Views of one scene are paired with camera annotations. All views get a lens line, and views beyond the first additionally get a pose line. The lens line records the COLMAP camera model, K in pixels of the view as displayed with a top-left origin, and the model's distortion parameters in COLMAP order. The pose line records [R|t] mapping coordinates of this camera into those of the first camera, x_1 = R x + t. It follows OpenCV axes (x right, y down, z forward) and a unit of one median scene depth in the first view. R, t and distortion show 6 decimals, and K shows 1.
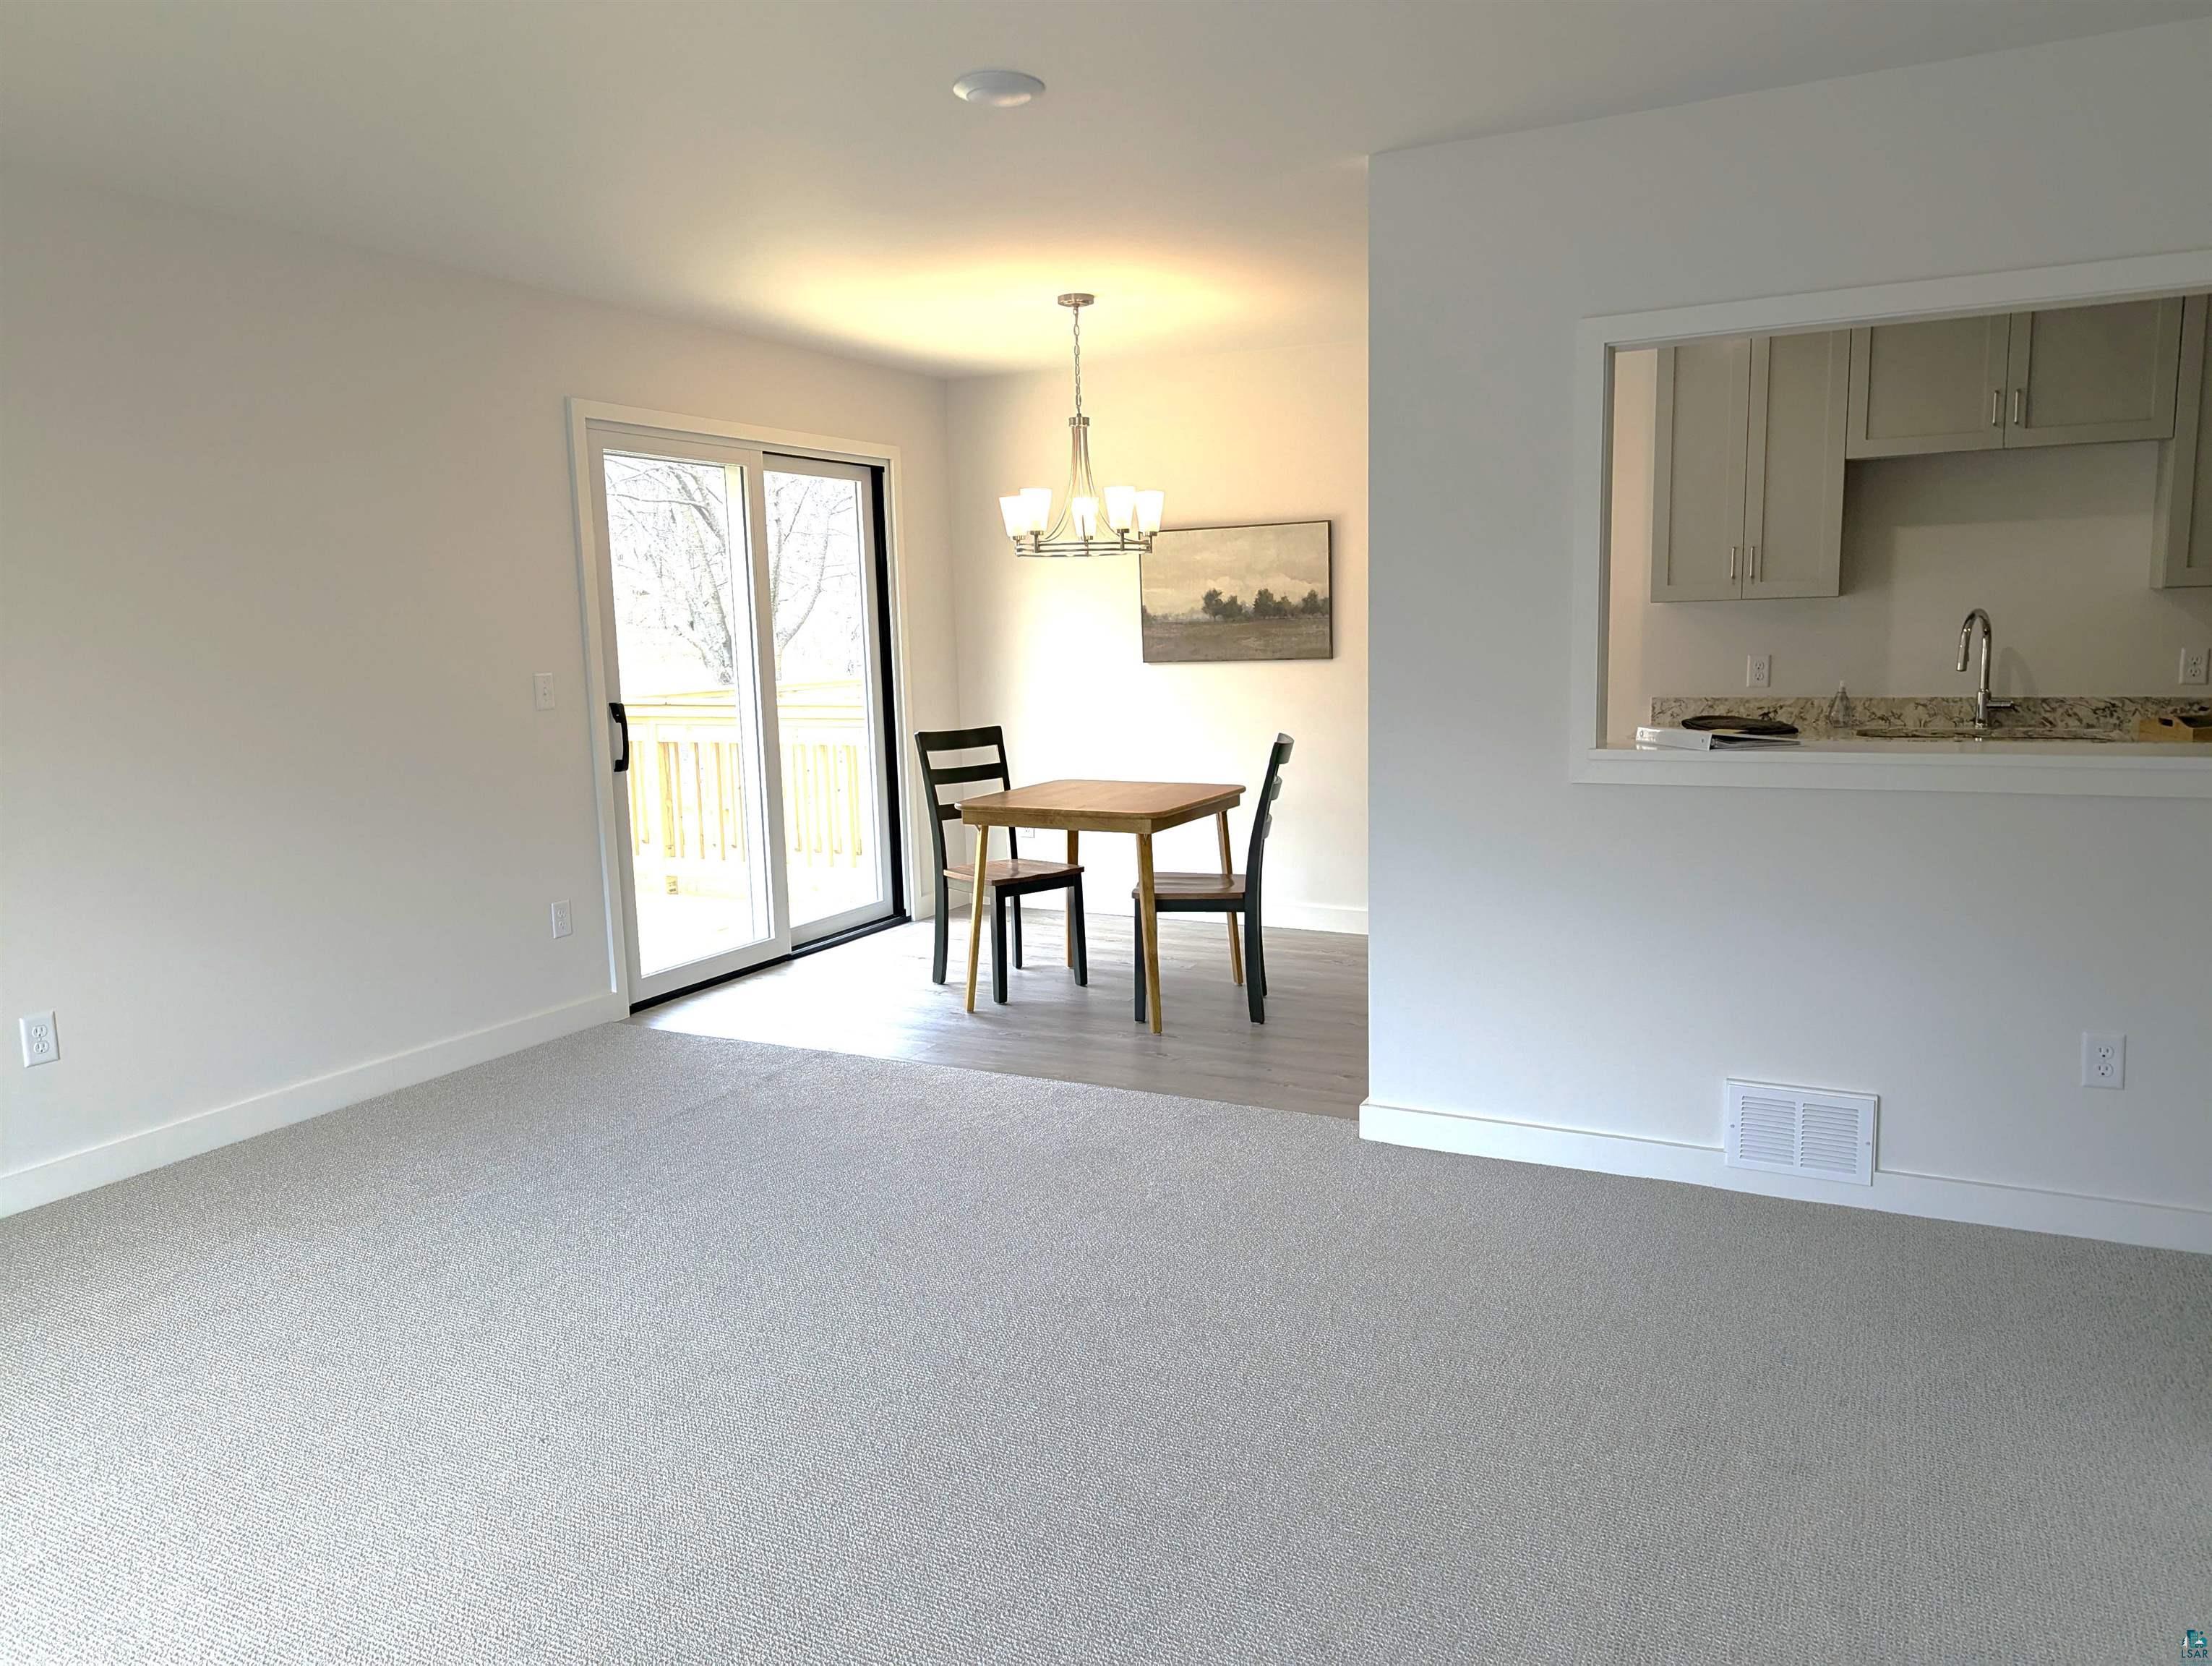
lens RADIAL K [[1561.2, 0, 1106.0], [0, 1561.2, 833.0], [0, 0, 1]] dist [0.004176, 0.000490]
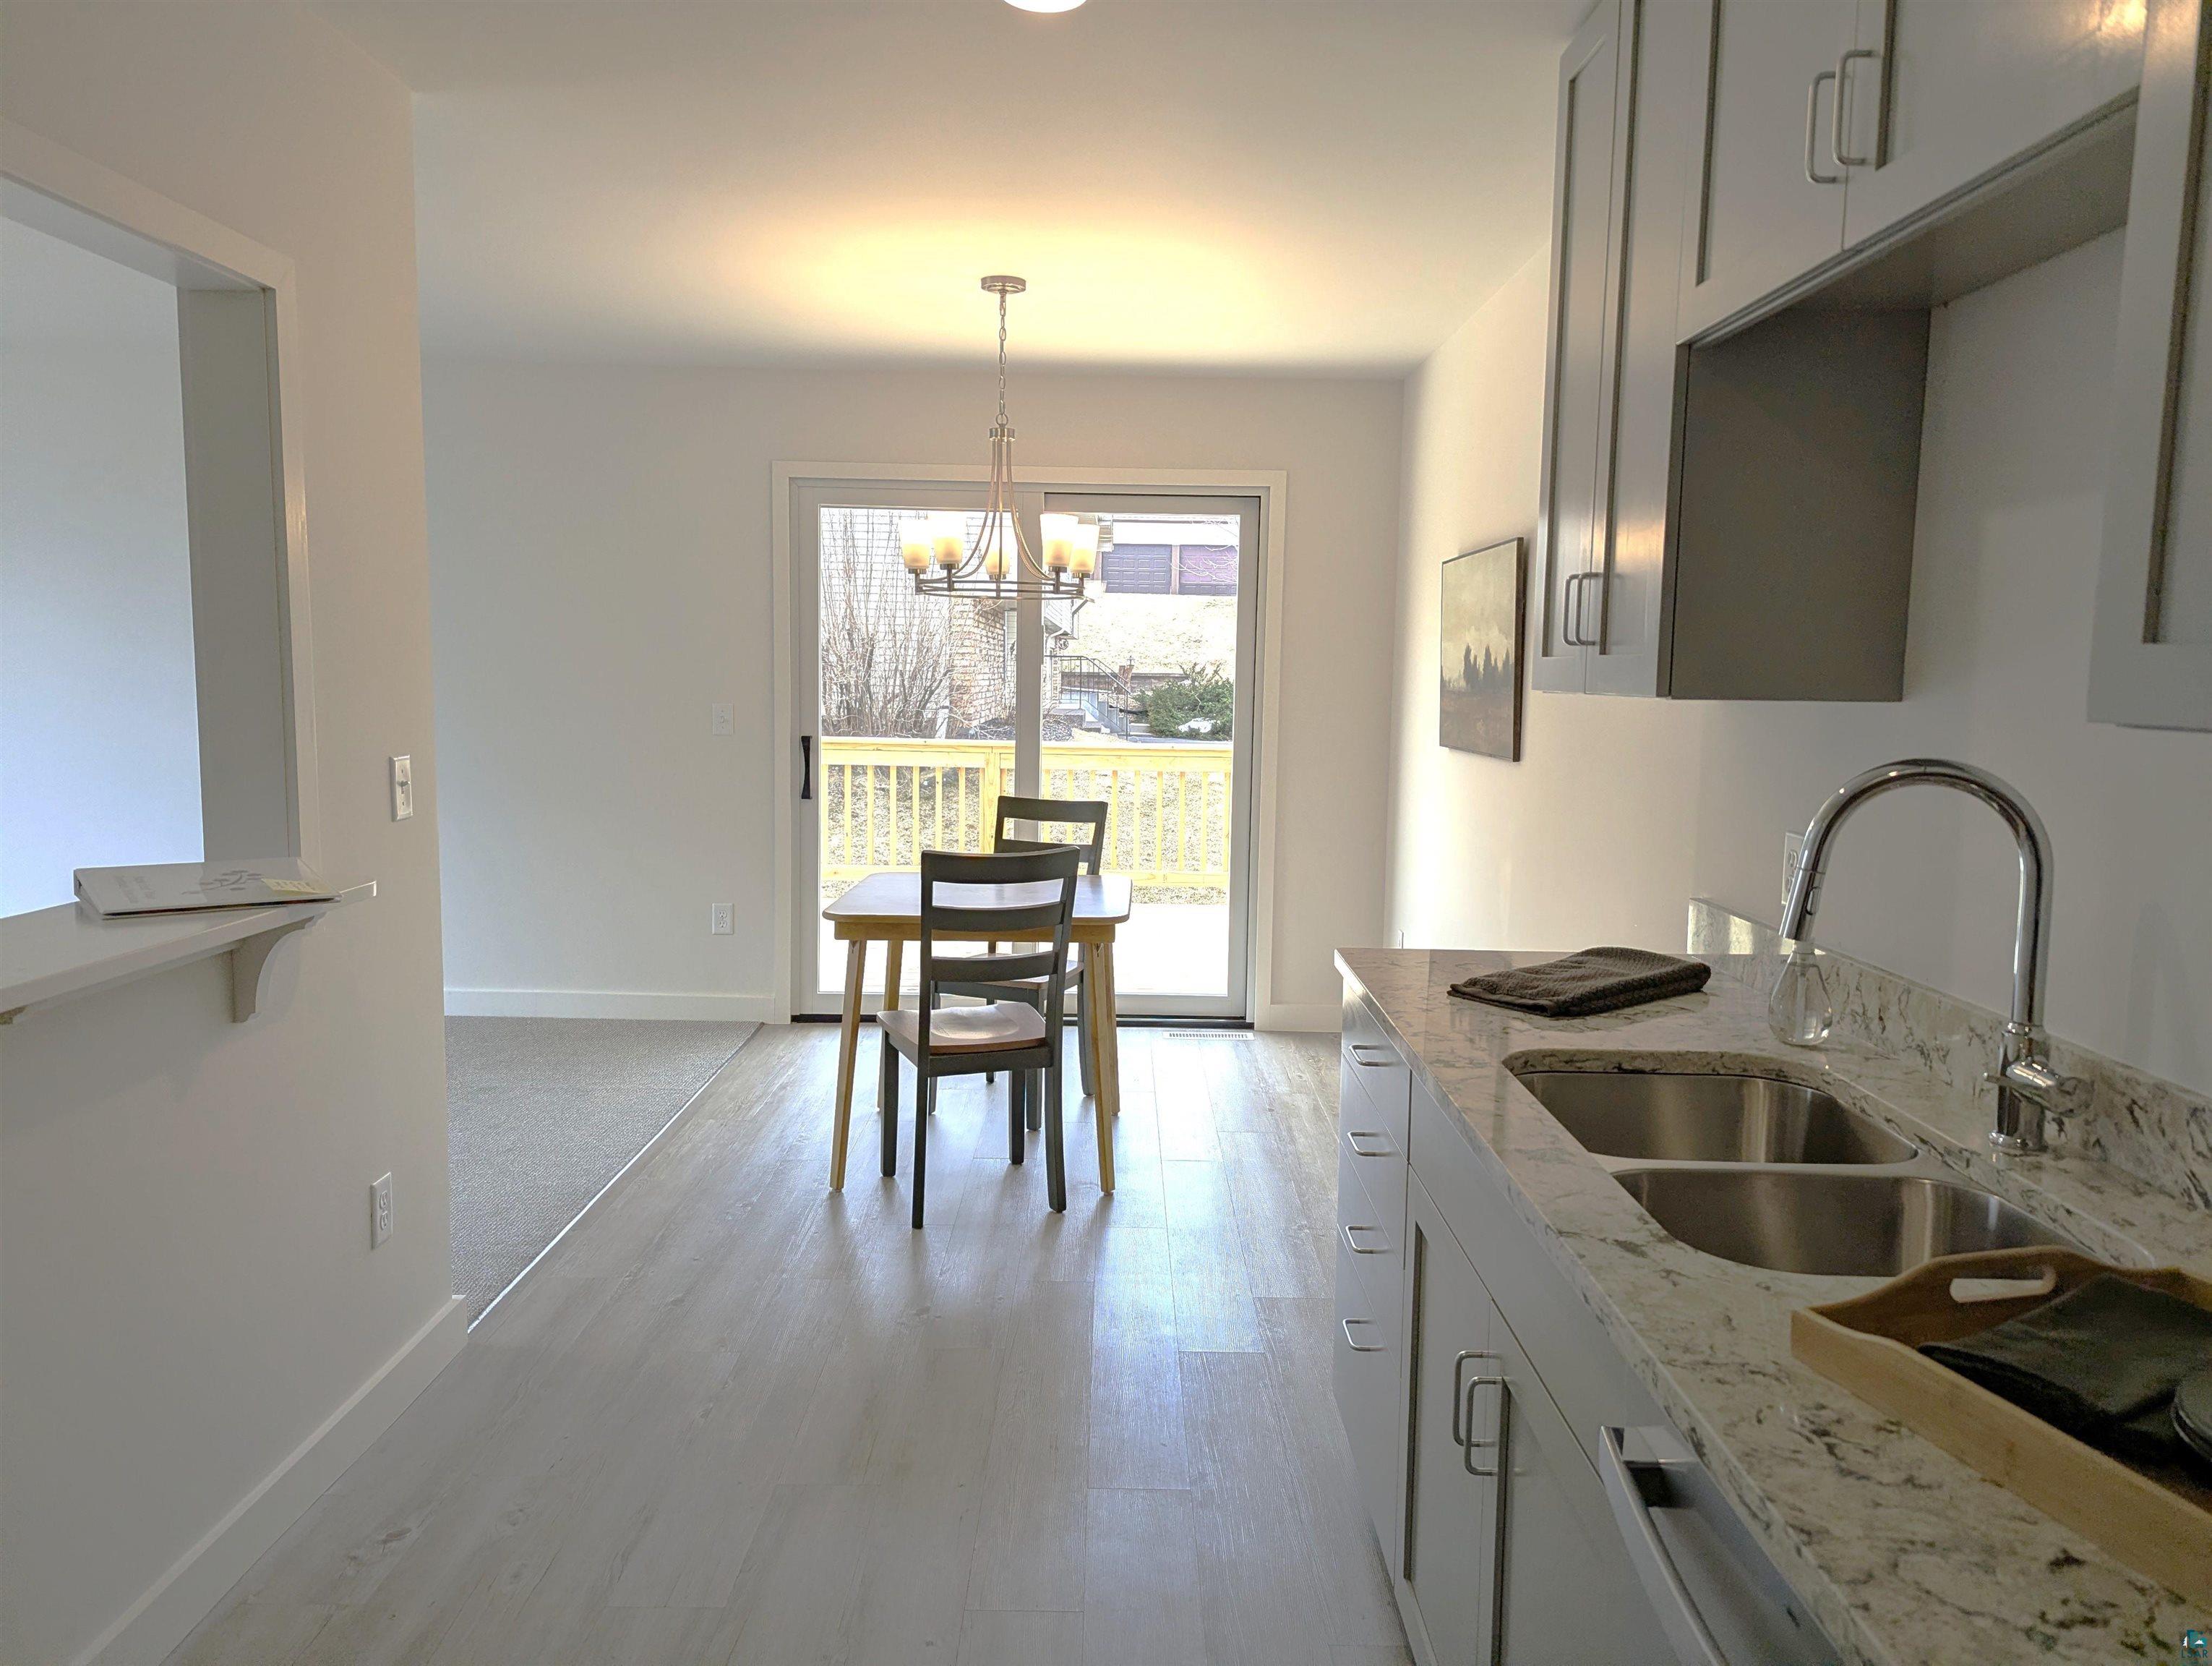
lens RADIAL K [[1561.2, 0, 1106.0], [0, 1561.2, 833.0], [0, 0, 1]] dist [0.004176, 0.000490]
pose [[0.445644, 0.123905, -0.886594, 0.623171], [-0.151839, 0.986487, 0.061544, -0.095505], [0.882240, 0.107193, 0.458435, 0.573116]]
